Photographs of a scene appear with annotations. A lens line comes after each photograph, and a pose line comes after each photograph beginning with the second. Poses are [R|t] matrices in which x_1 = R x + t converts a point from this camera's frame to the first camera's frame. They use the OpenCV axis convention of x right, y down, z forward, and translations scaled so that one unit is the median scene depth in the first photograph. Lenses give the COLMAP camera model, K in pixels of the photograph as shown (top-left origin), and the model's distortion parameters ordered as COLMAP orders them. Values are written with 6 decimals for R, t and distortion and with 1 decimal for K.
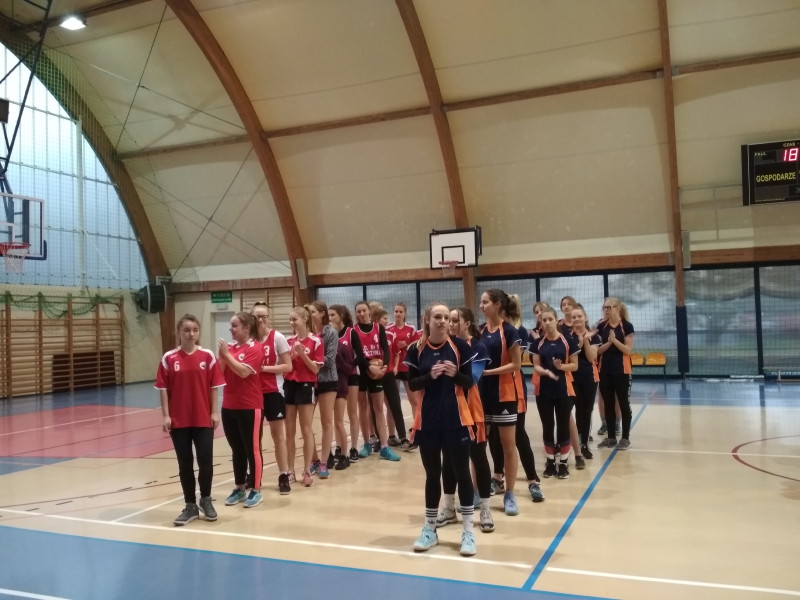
lens RADIAL K [[709.4, 0, 400.0], [0, 709.4, 300.0], [0, 0, 1]] dist [0.111232, -0.228322]
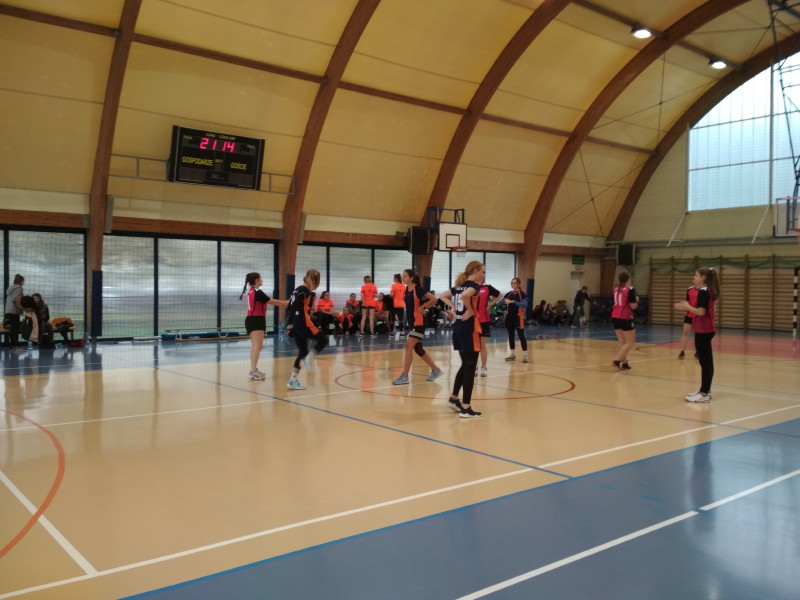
lens RADIAL K [[709.4, 0, 400.0], [0, 709.4, 300.0], [0, 0, 1]] dist [0.111232, -0.228322]
pose [[0.465210, 0.014204, 0.885087, -0.269338], [-0.051517, 0.998611, 0.011052, 0.015710], [-0.883700, -0.050738, 0.465295, 0.149257]]
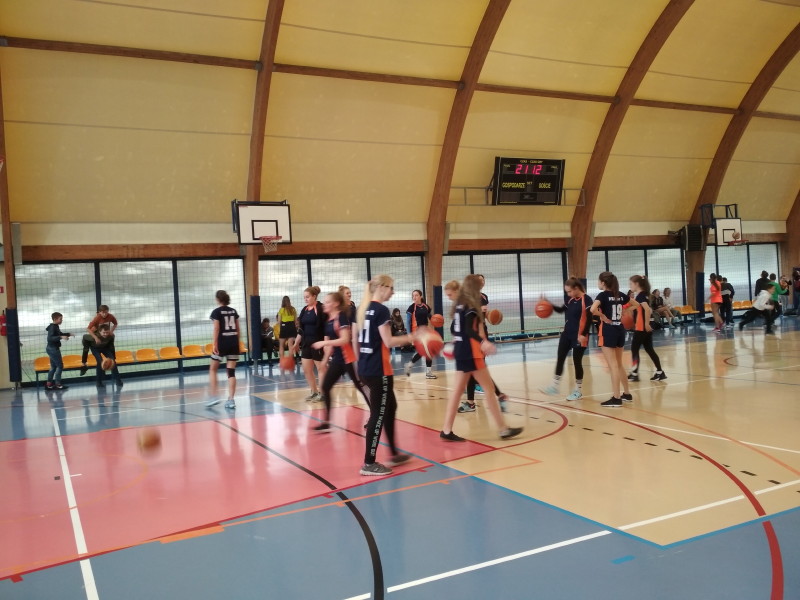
lens RADIAL K [[709.4, 0, 400.0], [0, 709.4, 300.0], [0, 0, 1]] dist [0.111232, -0.228322]
pose [[0.641645, -0.011510, 0.766915, -0.498885], [0.012542, 0.999911, 0.004514, 0.023970], [-0.766899, 0.006722, 0.641732, 0.272489]]
